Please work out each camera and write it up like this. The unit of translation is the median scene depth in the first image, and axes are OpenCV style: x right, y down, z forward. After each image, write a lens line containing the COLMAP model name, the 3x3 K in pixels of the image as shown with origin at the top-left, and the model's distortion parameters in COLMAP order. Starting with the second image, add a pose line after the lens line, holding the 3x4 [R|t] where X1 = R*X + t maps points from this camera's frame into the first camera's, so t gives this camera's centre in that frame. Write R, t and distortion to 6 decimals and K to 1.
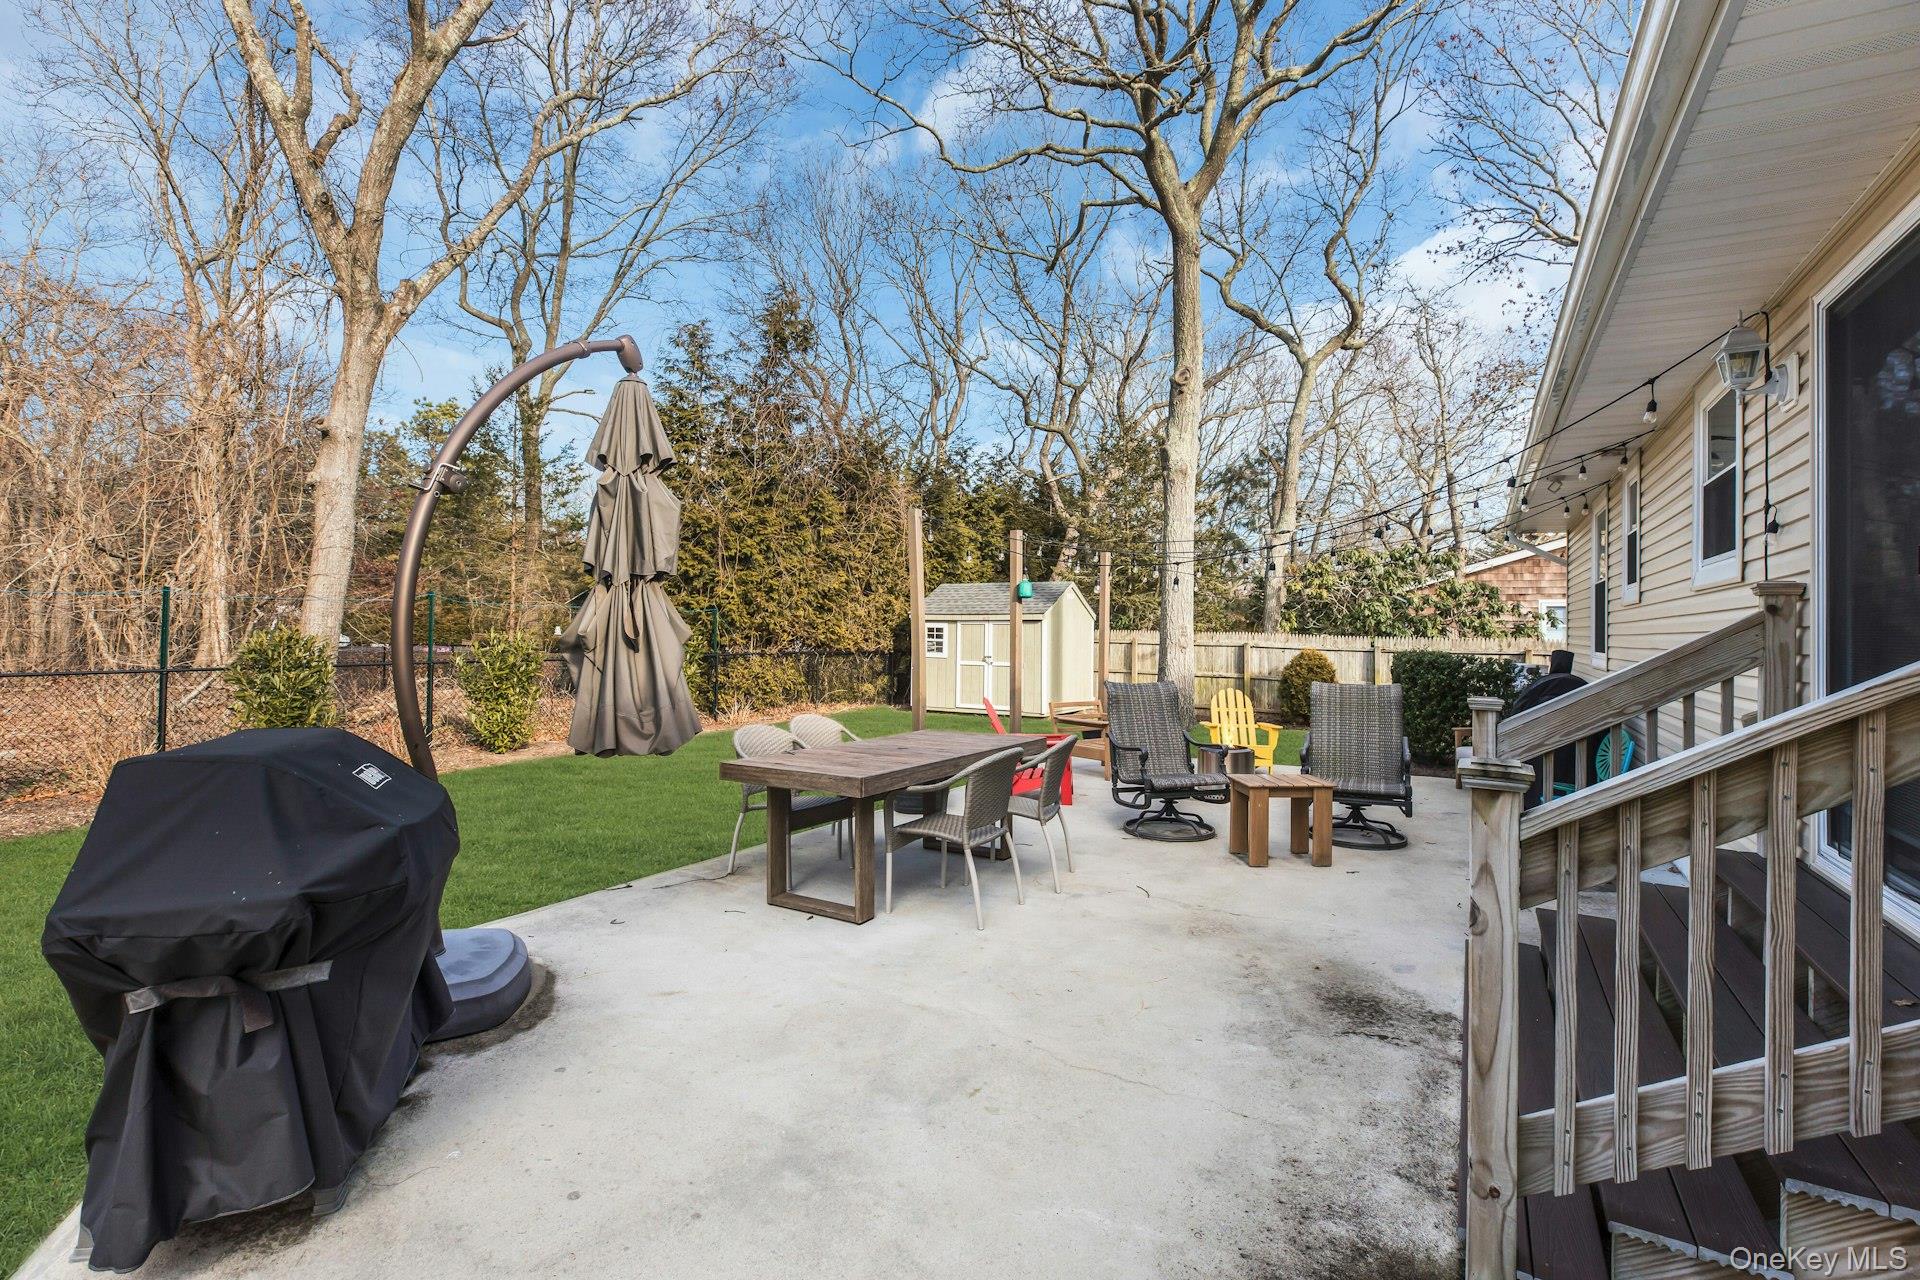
lens RADIAL K [[854.4, 0, 964.2], [0, 854.4, 634.9], [0, 0, 1]] dist [-0.000838, -0.002484]
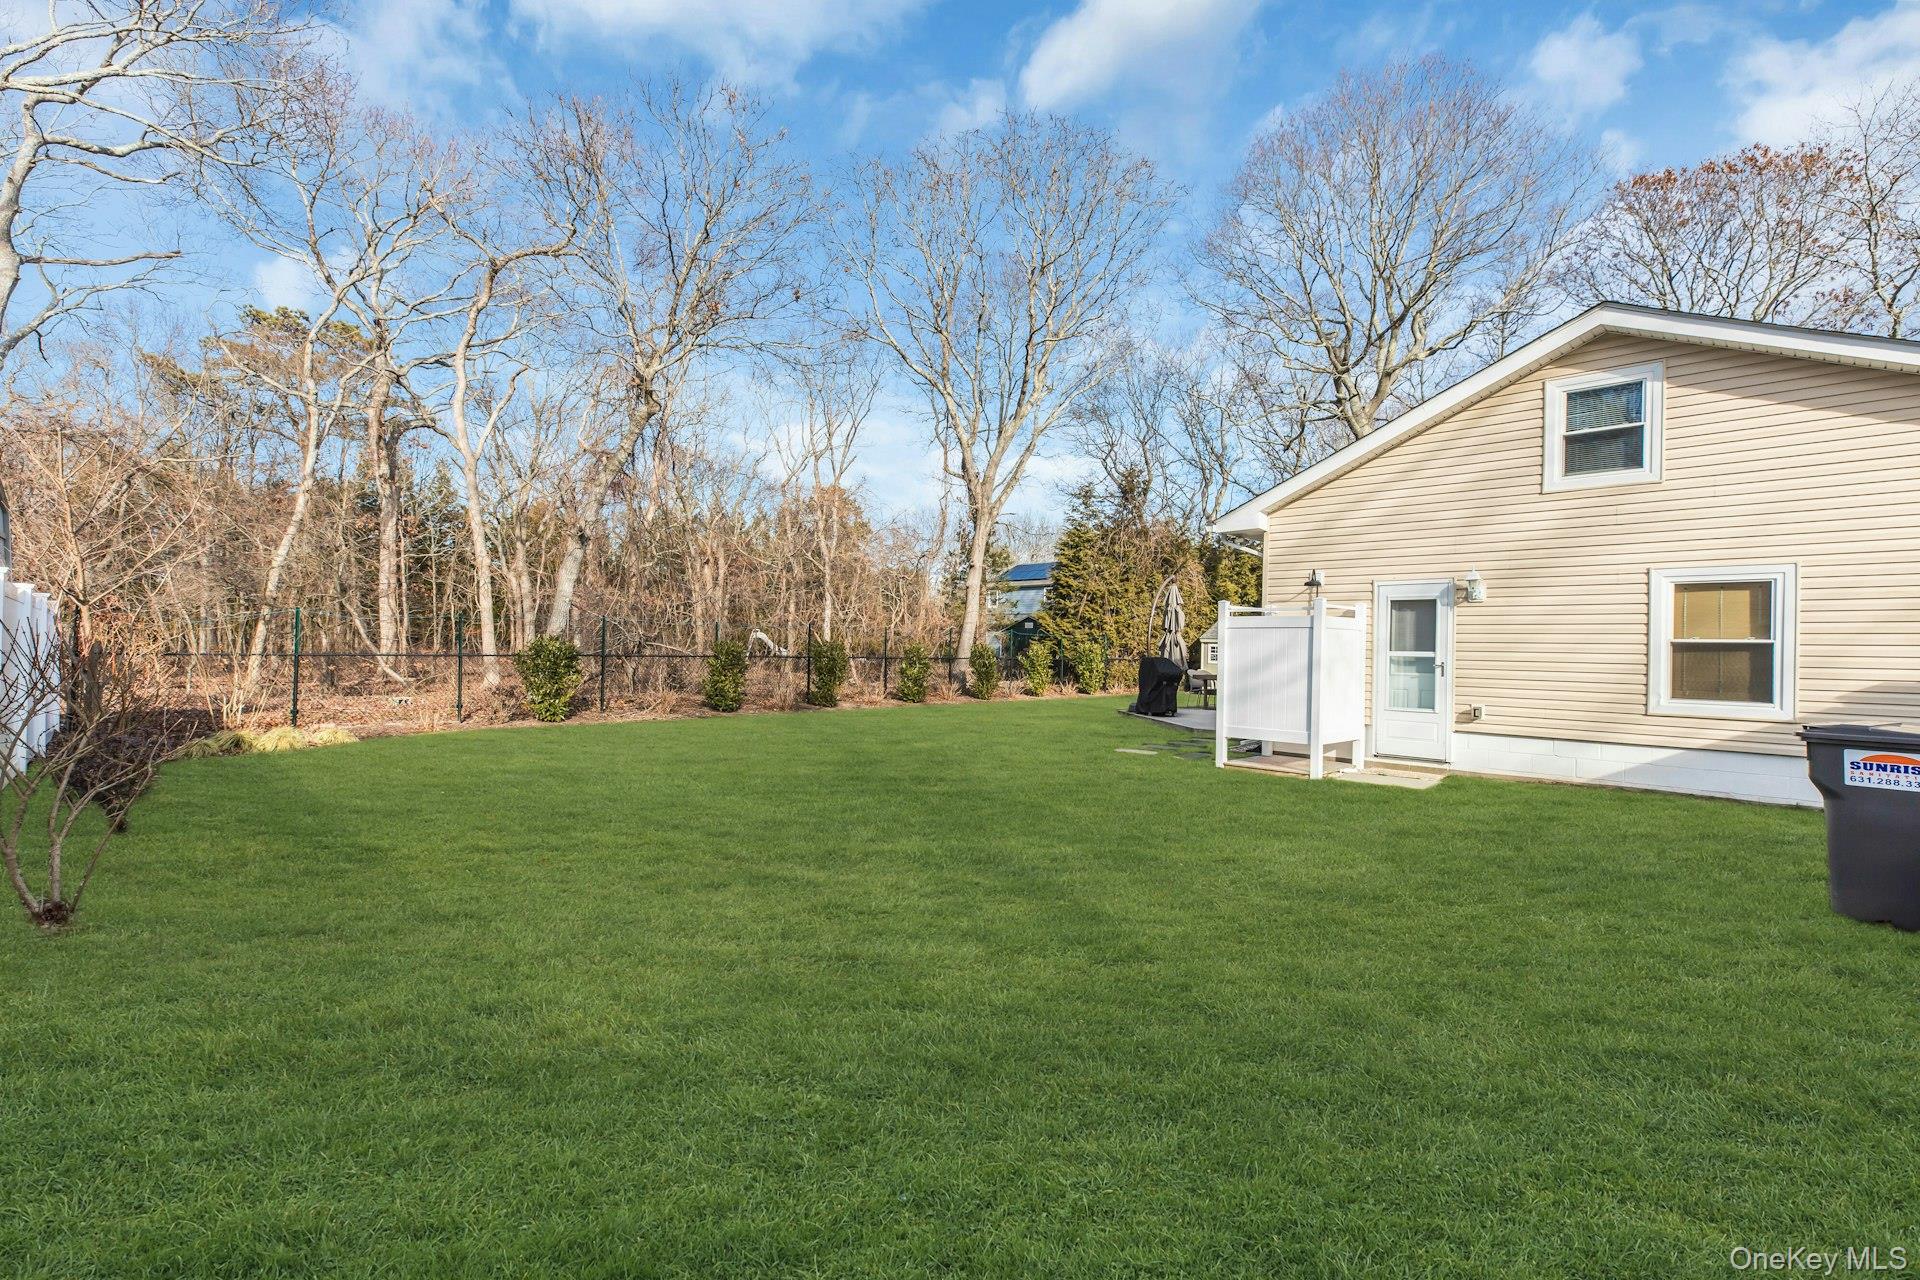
lens RADIAL K [[854.4, 0, 973.6], [0, 854.4, 652.0], [0, 0, 1]] dist [-0.000838, -0.002484]
pose [[0.965088, 0.003854, -0.261897, -0.056361], [-0.002129, 0.999974, 0.006868, -0.006343], [0.261917, -0.006071, 0.965071, -0.877505]]
